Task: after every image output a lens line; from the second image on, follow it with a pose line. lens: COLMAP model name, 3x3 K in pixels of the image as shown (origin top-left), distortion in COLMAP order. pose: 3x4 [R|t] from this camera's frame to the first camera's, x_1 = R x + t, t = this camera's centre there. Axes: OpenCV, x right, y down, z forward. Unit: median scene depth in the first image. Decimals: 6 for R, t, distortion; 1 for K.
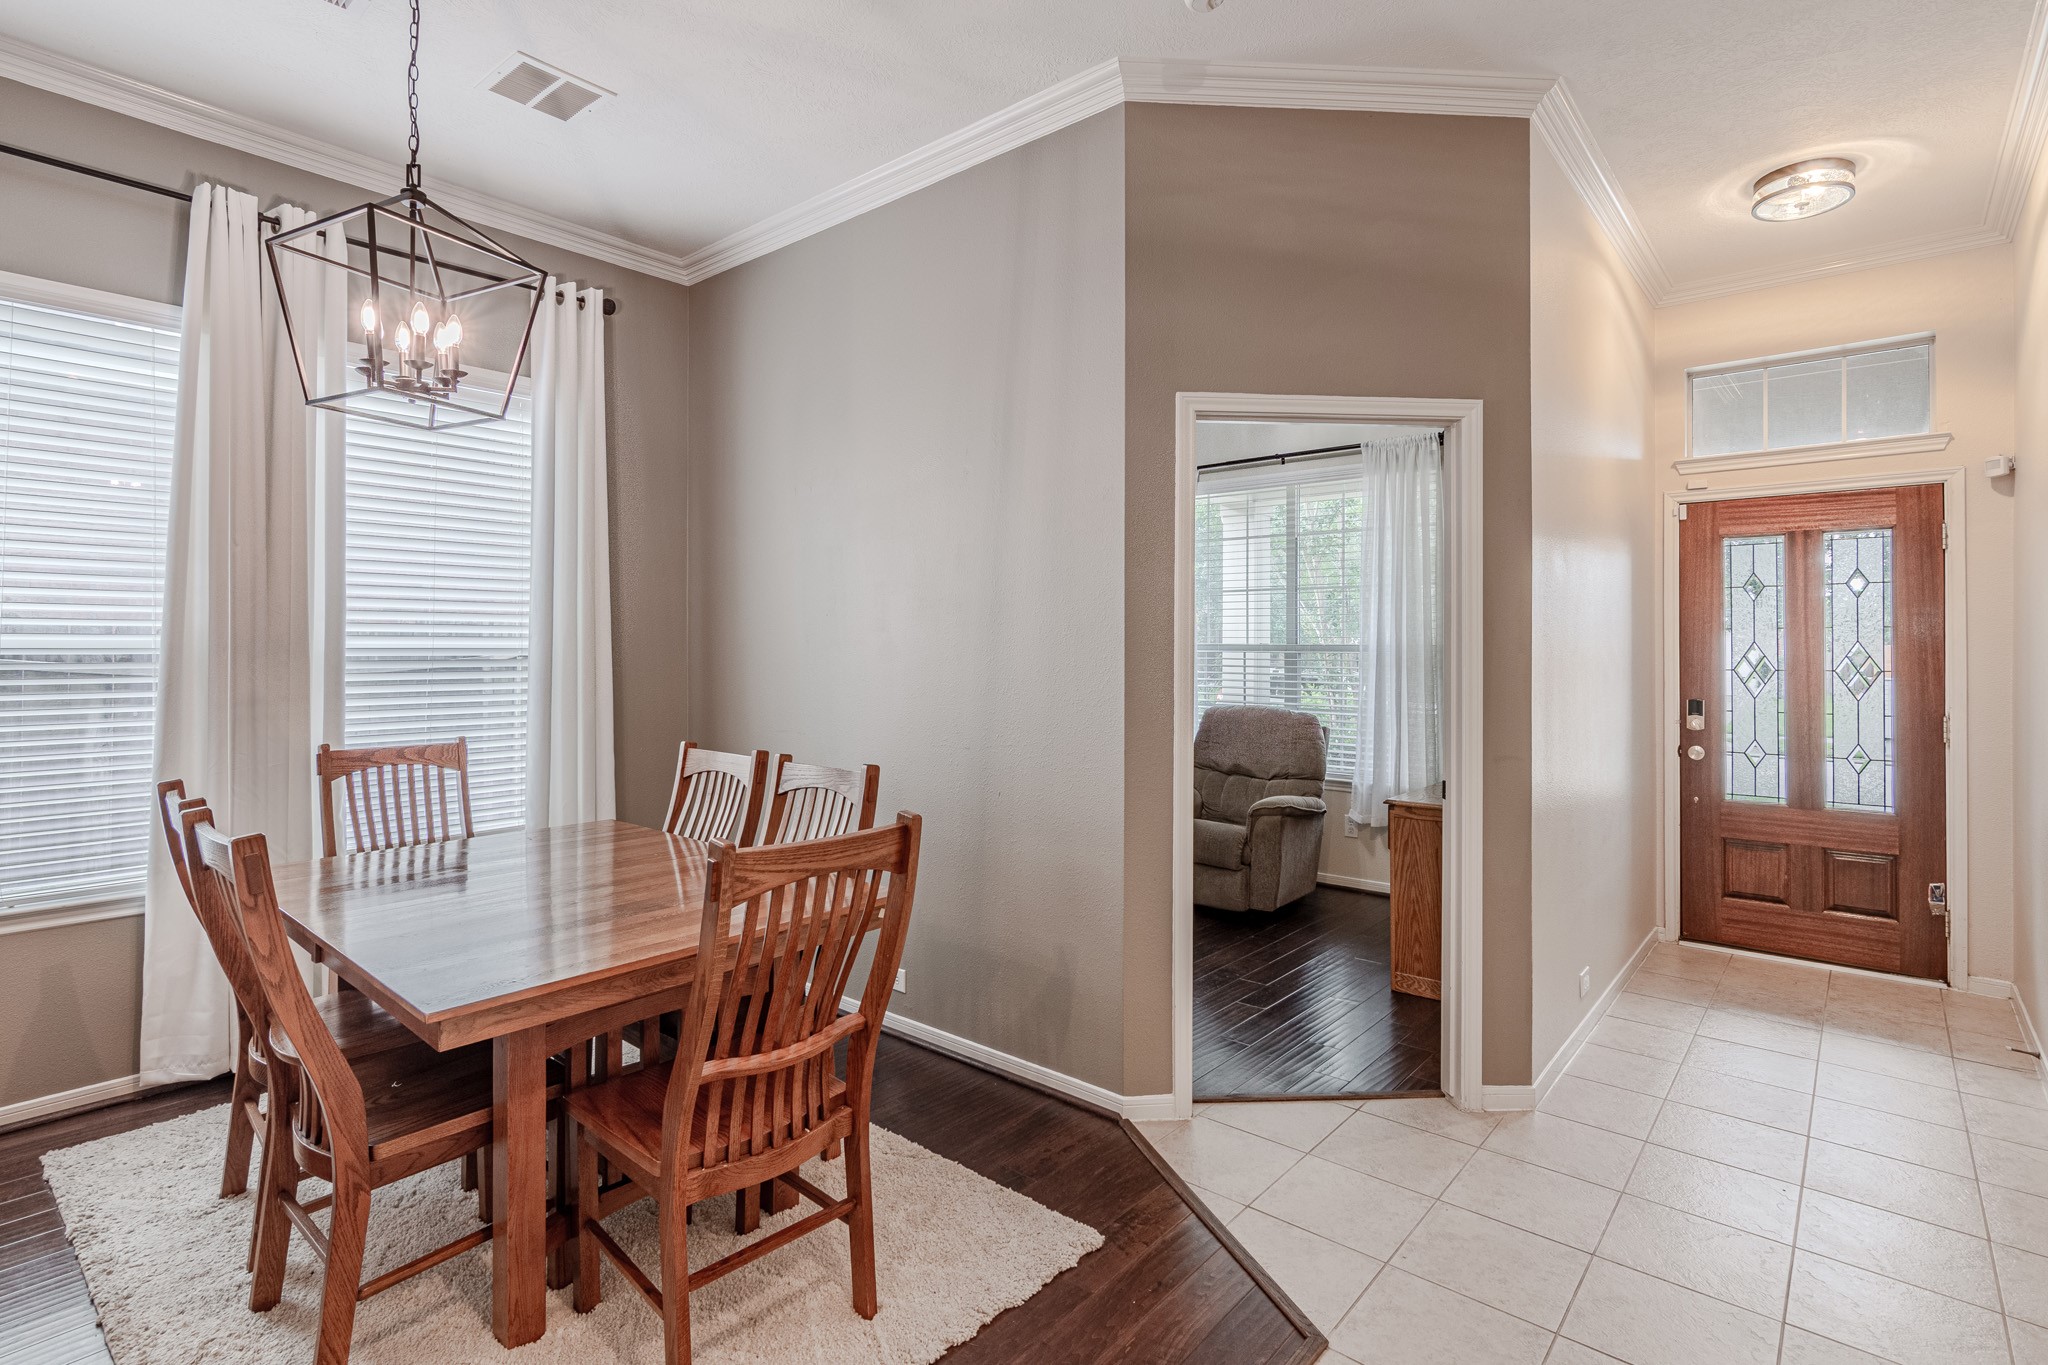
lens RADIAL K [[1015.0, 0, 1025.9], [0, 1015.0, 642.7], [0, 0, 1]] dist [0.001280, 0.001511]
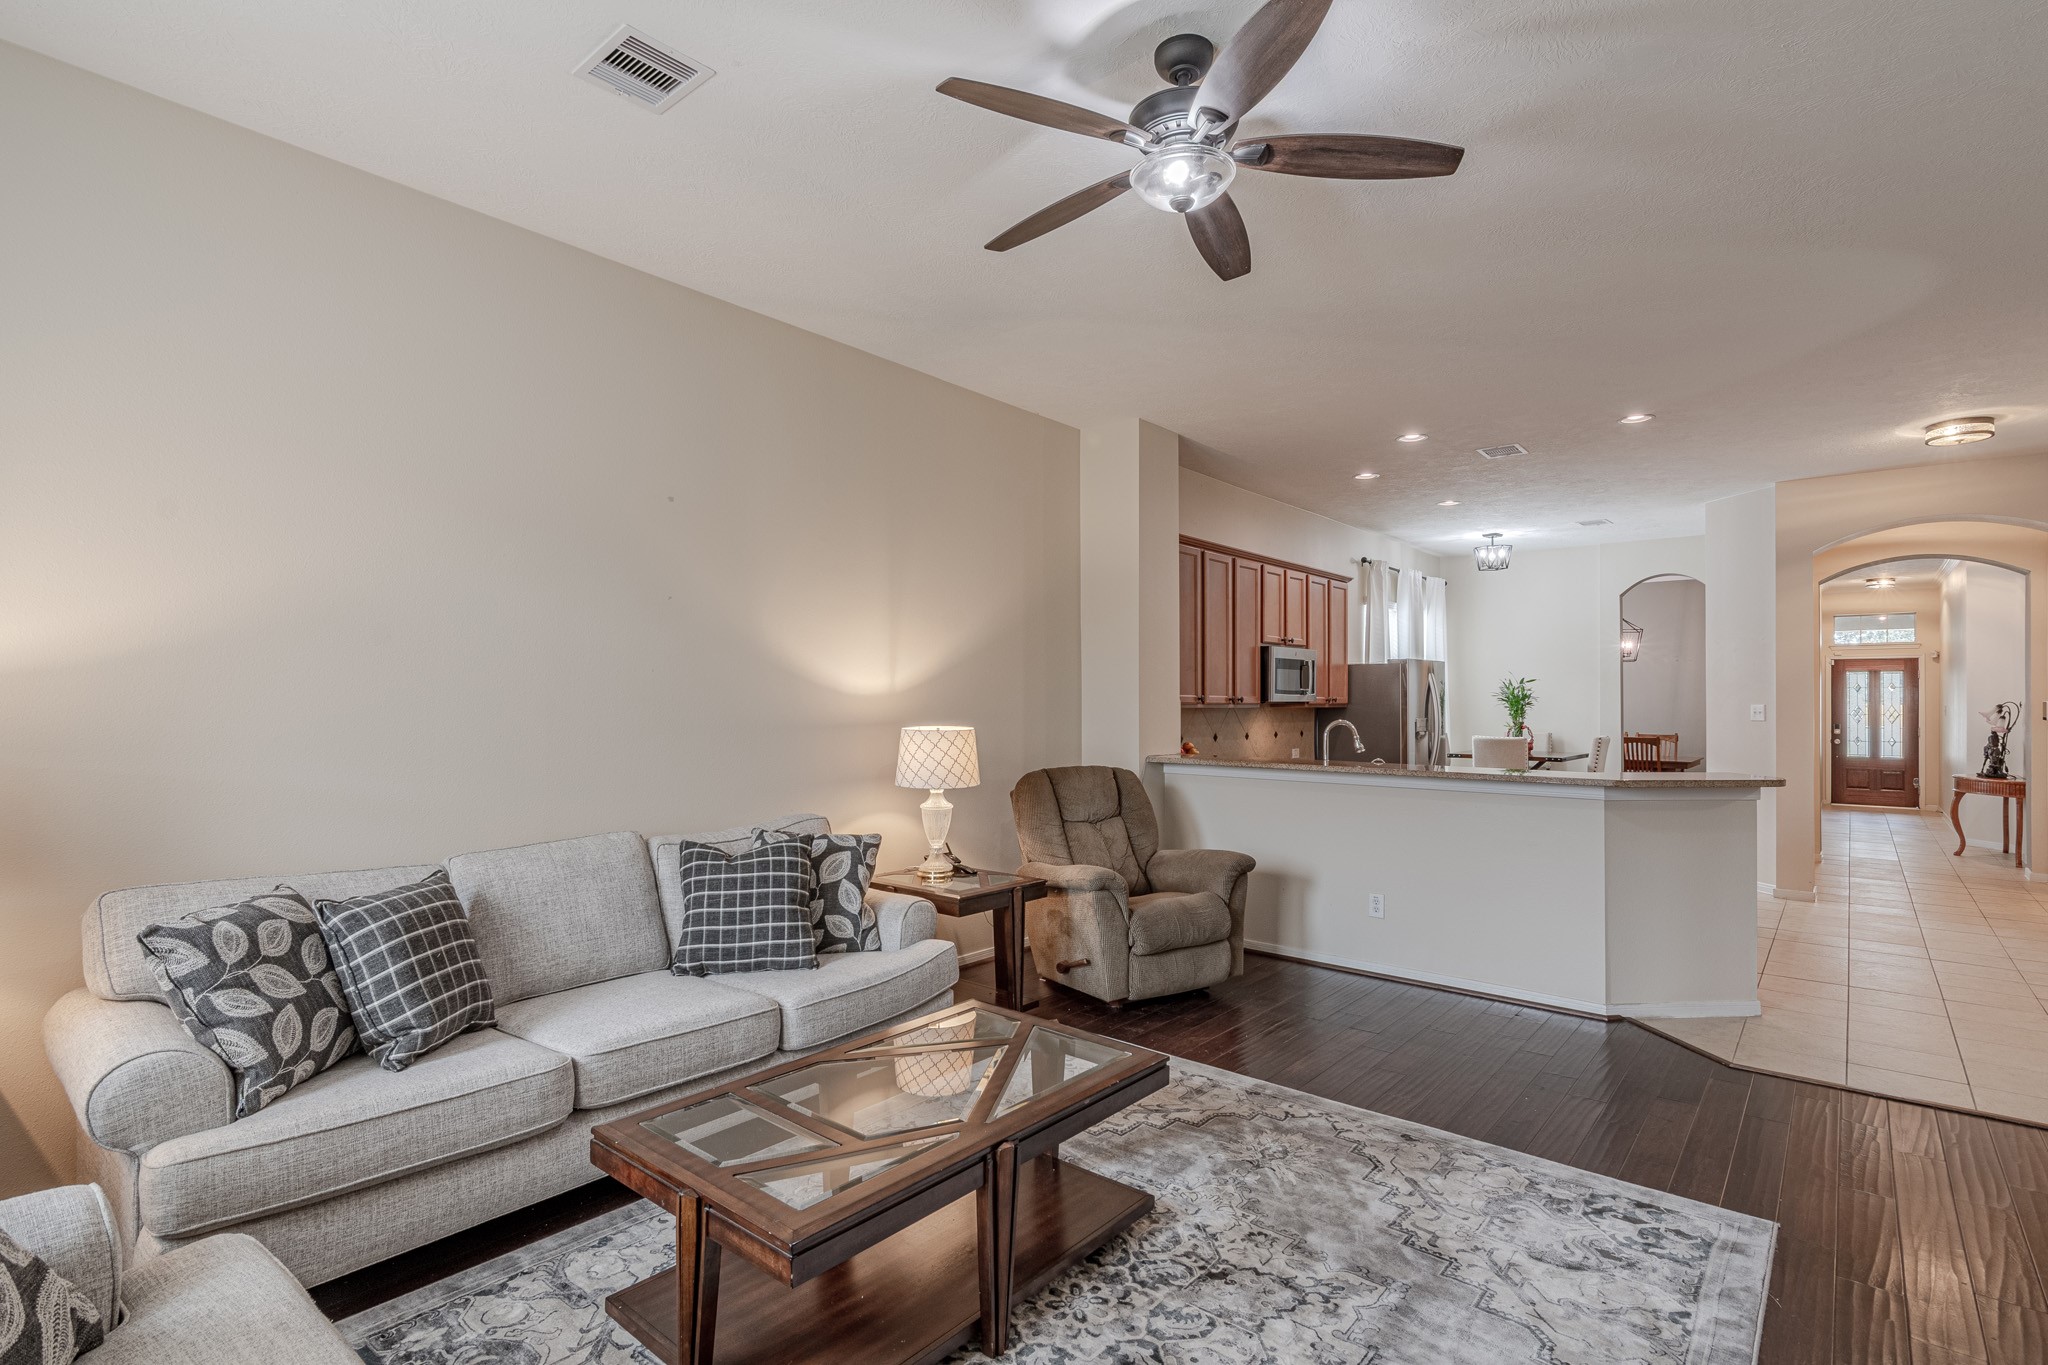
lens RADIAL K [[1015.0, 0, 1010.0], [0, 1015.0, 684.0], [0, 0, 1]] dist [0.001280, 0.001511]
pose [[0.999945, 0.010360, -0.001431, -3.613521], [-0.010368, 0.999931, -0.005592, -0.040017], [0.001373, 0.005606, 0.999983, -4.074721]]
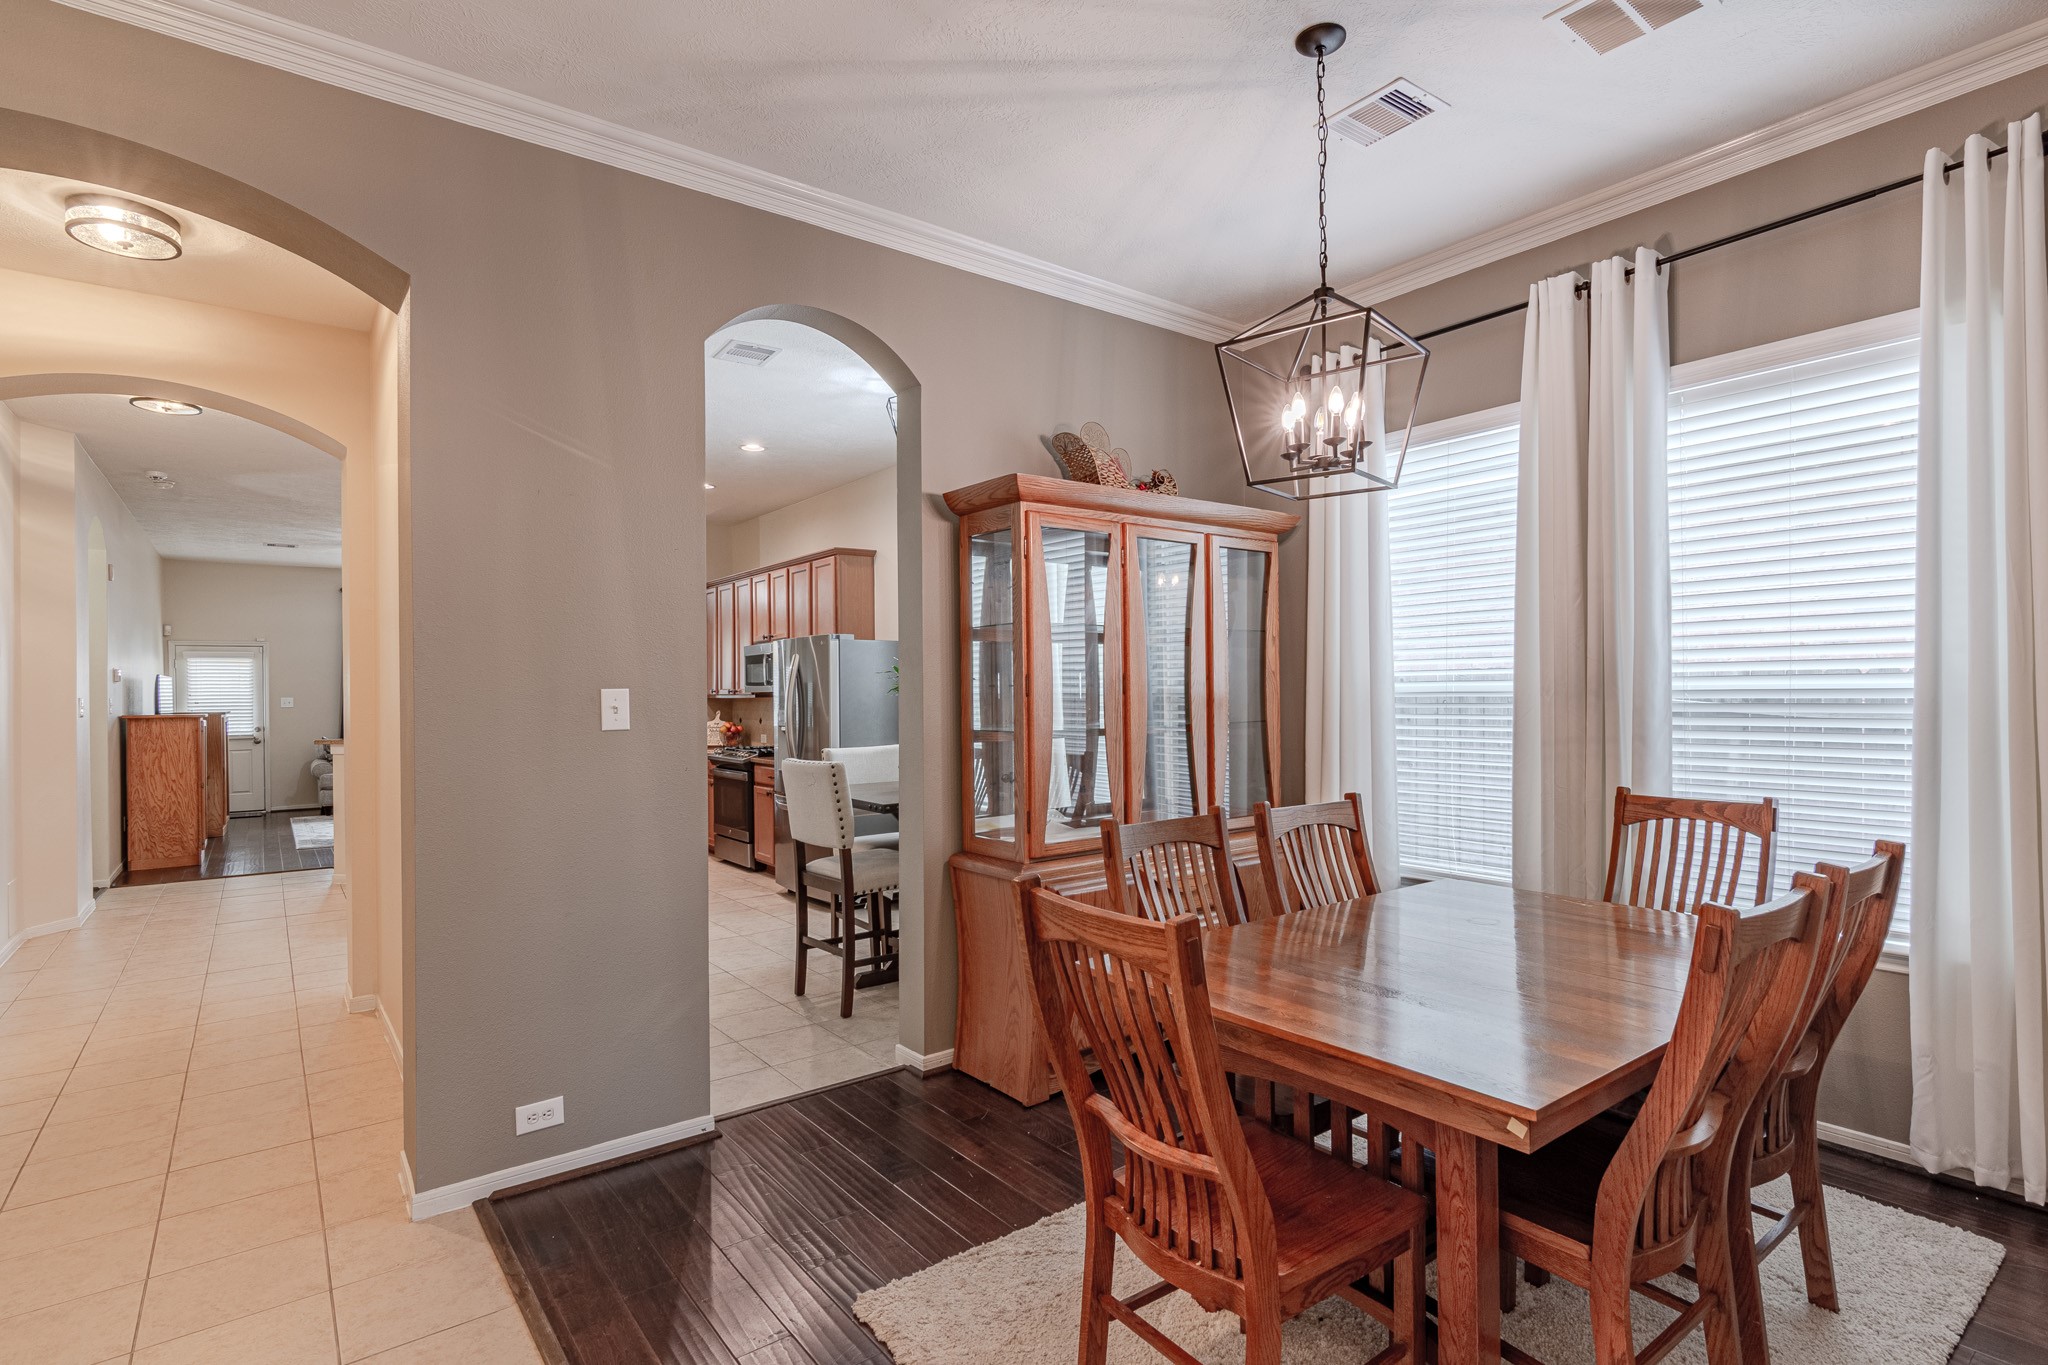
lens RADIAL K [[1015.0, 0, 1045.7], [0, 1015.0, 689.9], [0, 0, 1]] dist [0.001280, 0.001511]
pose [[-0.211151, -0.000909, -0.977453, 0.391711], [0.015817, 0.999865, -0.004347, 0.000090], [0.977326, -0.016379, -0.211108, 0.642224]]
